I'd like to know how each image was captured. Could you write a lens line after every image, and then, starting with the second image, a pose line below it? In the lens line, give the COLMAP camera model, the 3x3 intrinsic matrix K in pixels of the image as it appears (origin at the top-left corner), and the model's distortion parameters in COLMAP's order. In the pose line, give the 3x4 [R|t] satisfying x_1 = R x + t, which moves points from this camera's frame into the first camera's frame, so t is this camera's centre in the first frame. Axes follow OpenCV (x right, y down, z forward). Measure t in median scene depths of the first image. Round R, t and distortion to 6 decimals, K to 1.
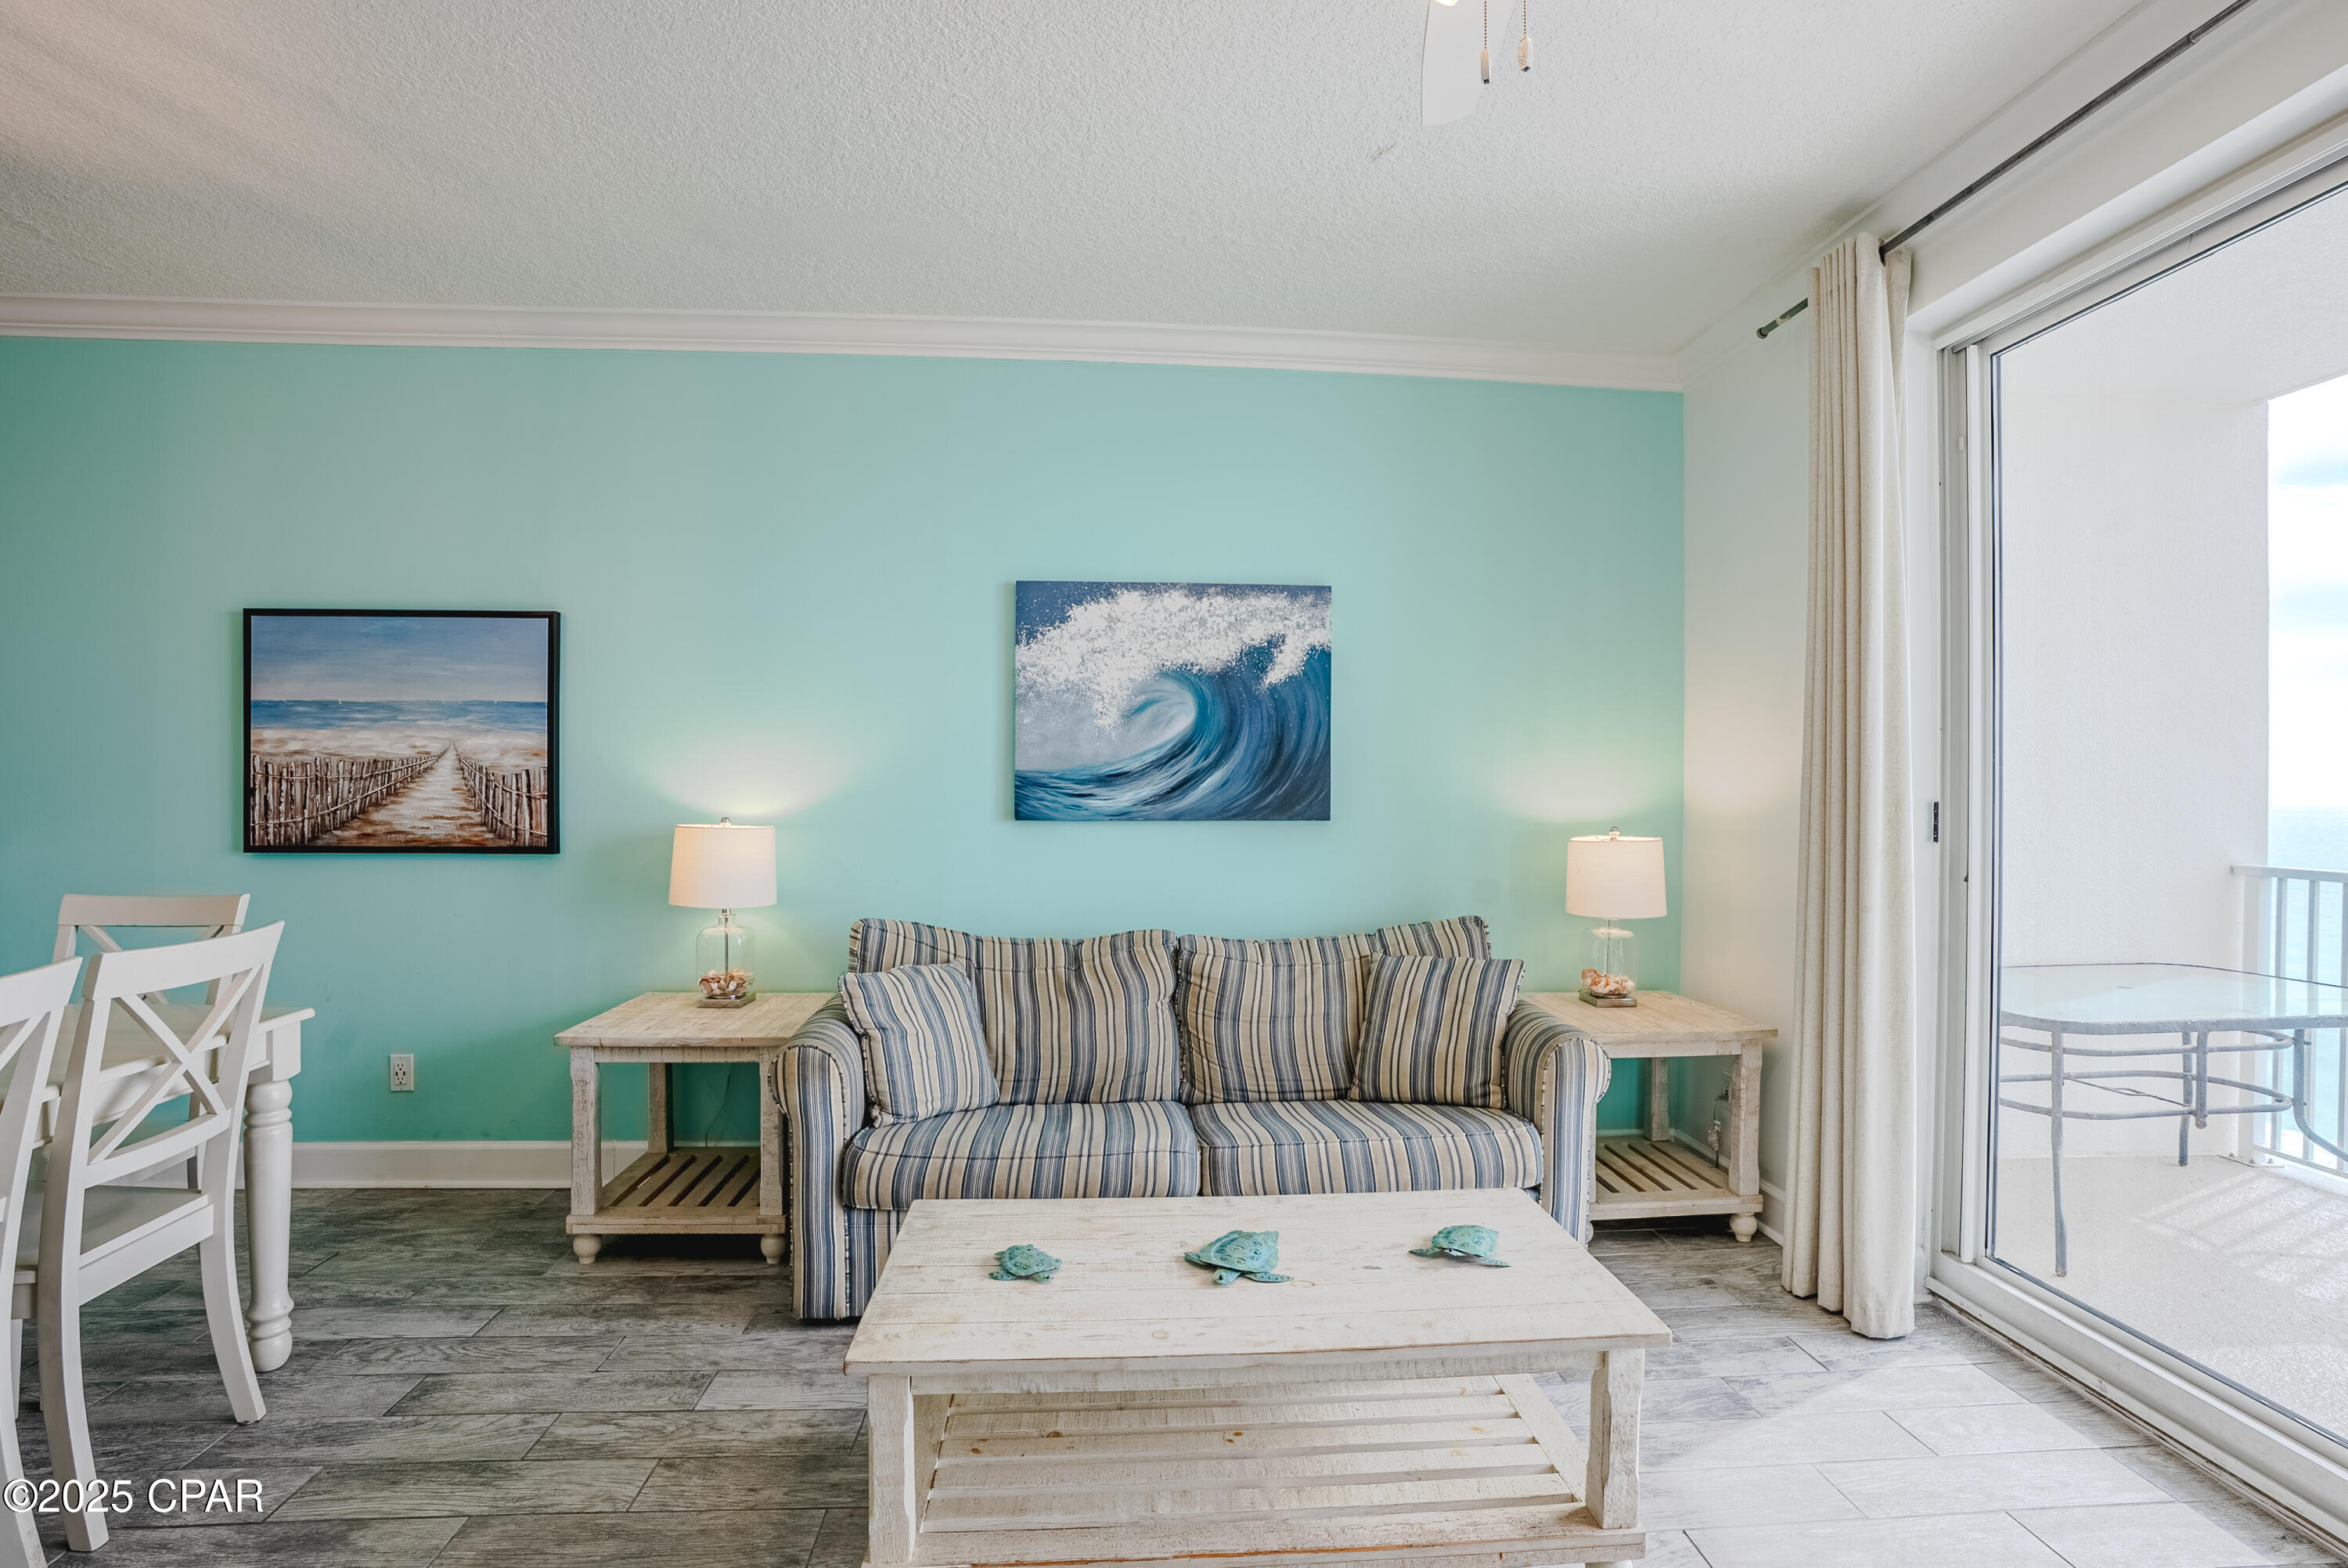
lens RADIAL K [[1096.8, 0, 1178.3], [0, 1096.8, 785.2], [0, 0, 1]] dist [-0.068765, 0.023361]
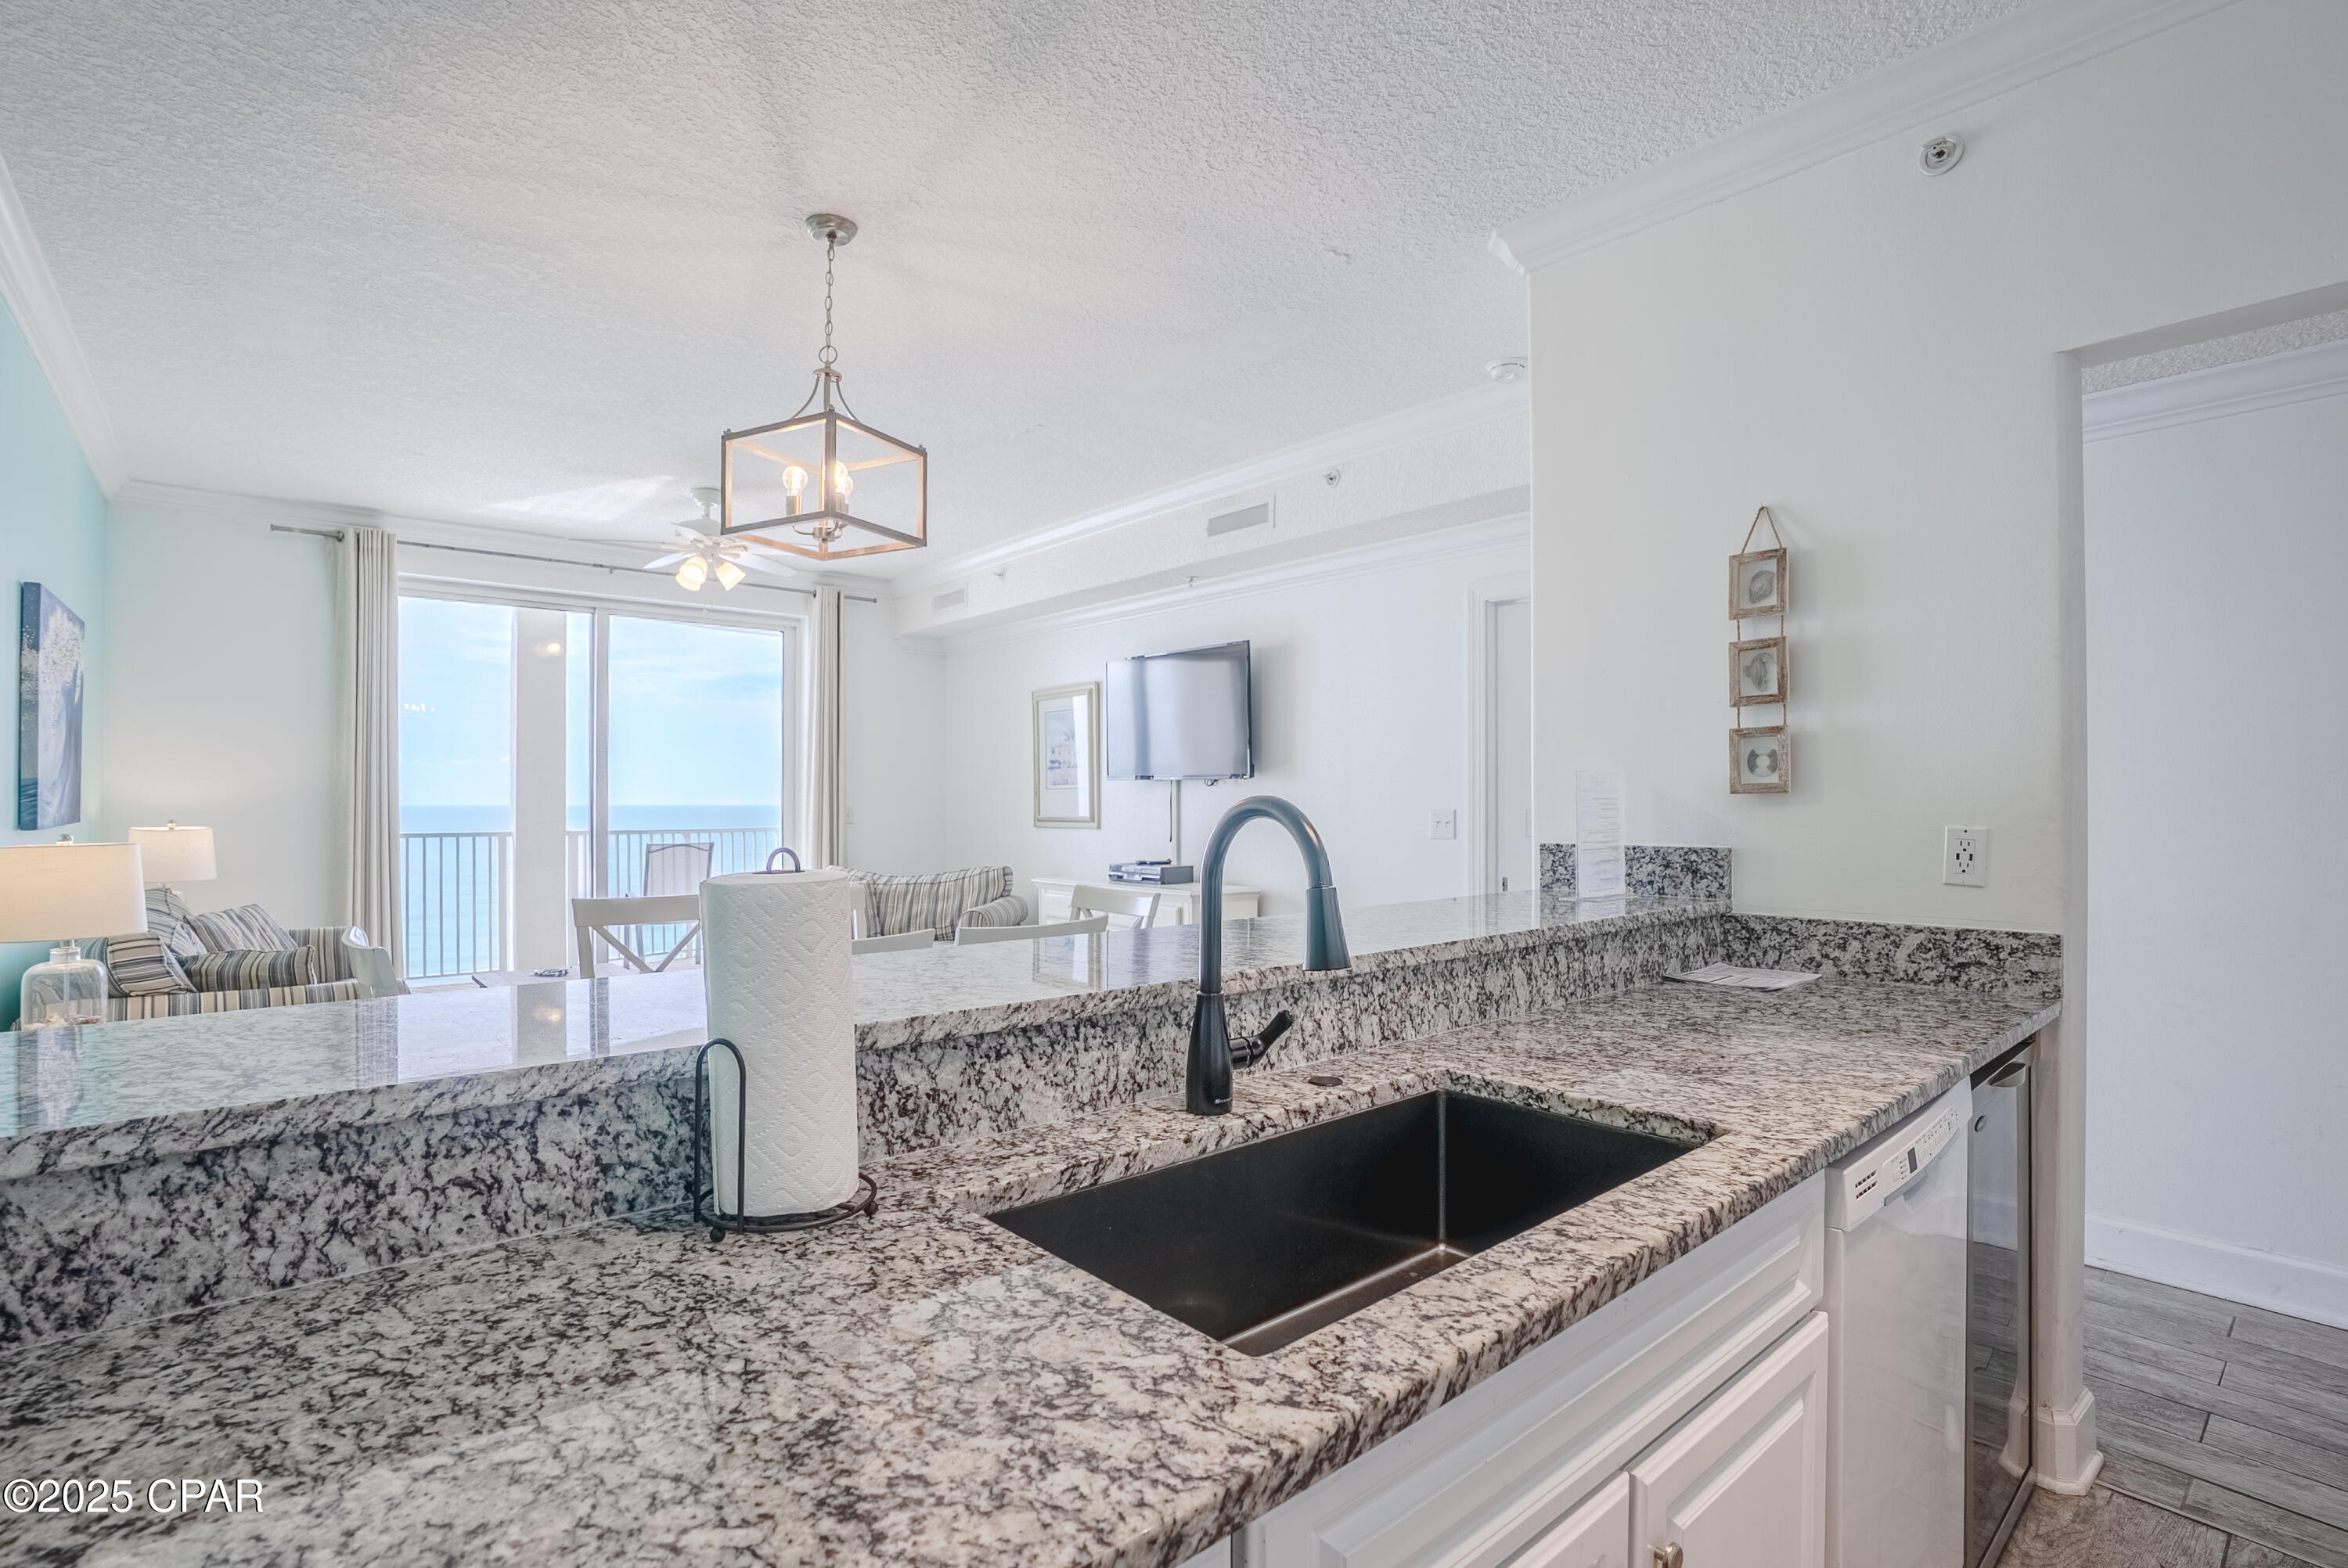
lens RADIAL K [[1096.8, 0, 1171.1], [0, 1096.8, 796.7], [0, 0, 1]] dist [-0.068765, 0.023361]
pose [[-0.596676, -0.008709, 0.802435, -1.578791], [-0.009391, 0.999948, 0.003870, -0.010014], [-0.802427, -0.005227, -0.596727, 0.783366]]
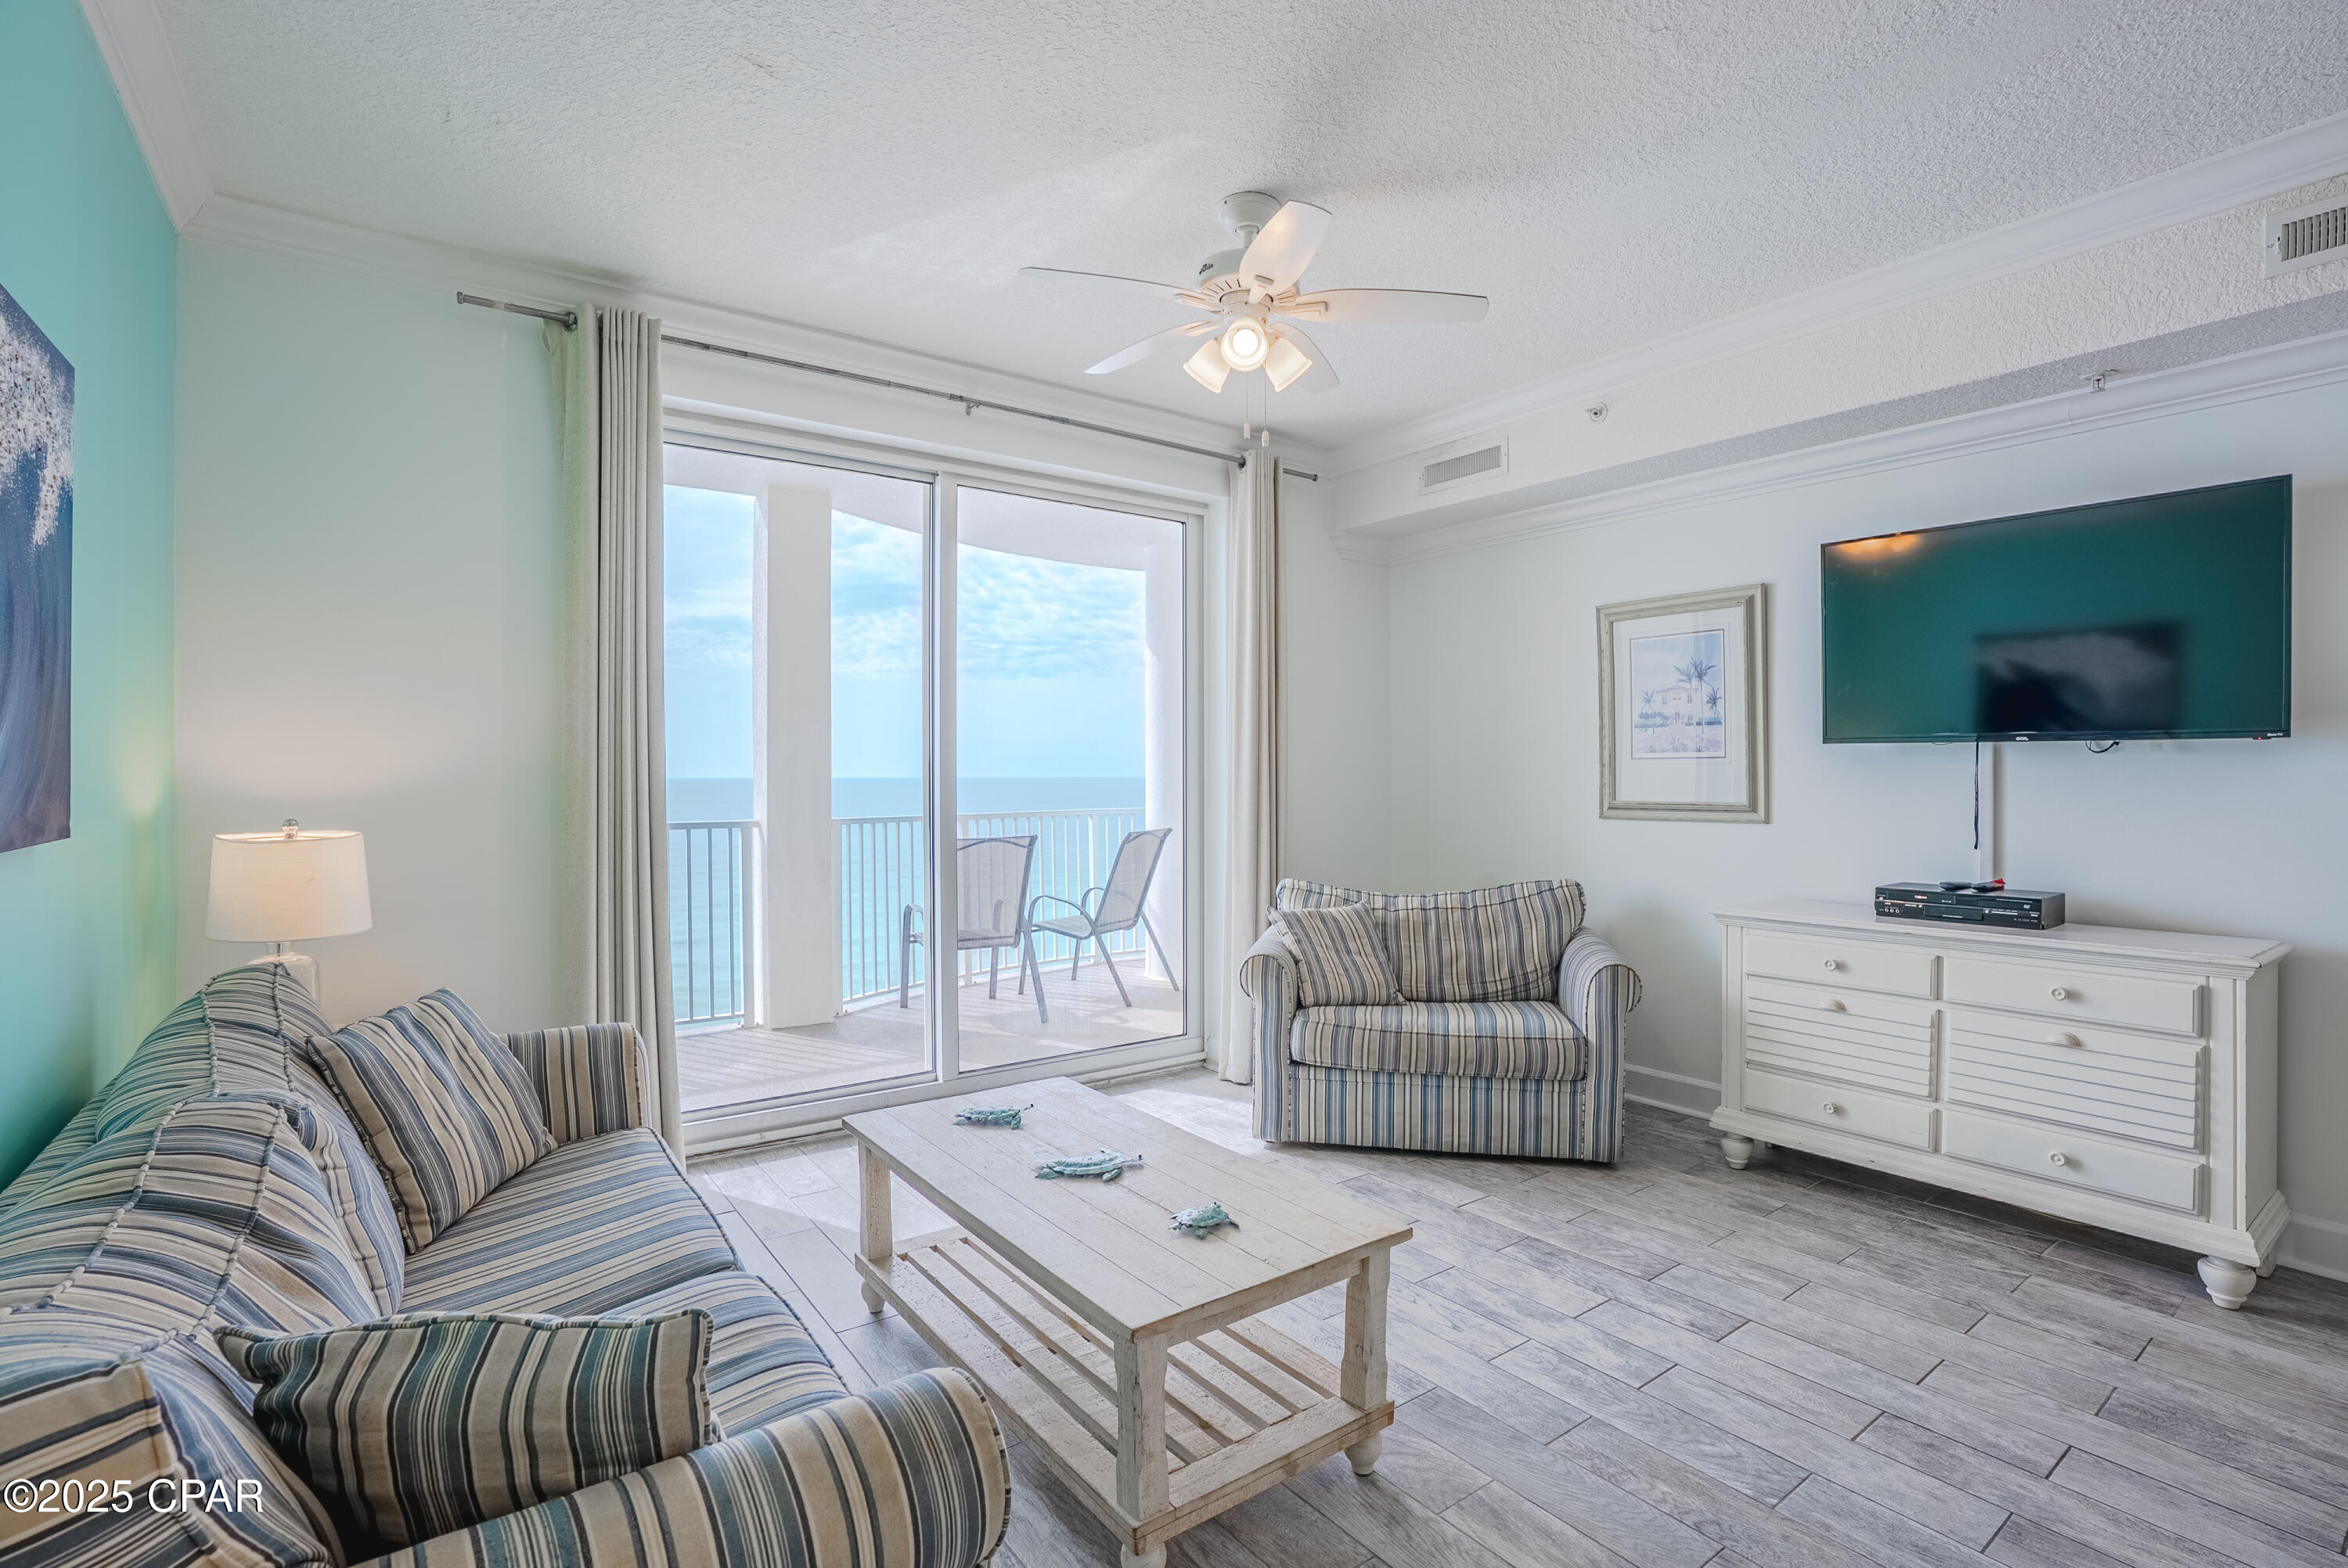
lens RADIAL K [[1096.8, 0, 1188.0], [0, 1096.8, 778.4], [0, 0, 1]] dist [-0.068765, 0.023361]
pose [[-0.532515, -0.017016, 0.846250, -0.578398], [-0.007629, 0.999854, 0.015305, -0.006754], [-0.846386, 0.001694, -0.532567, 0.882987]]
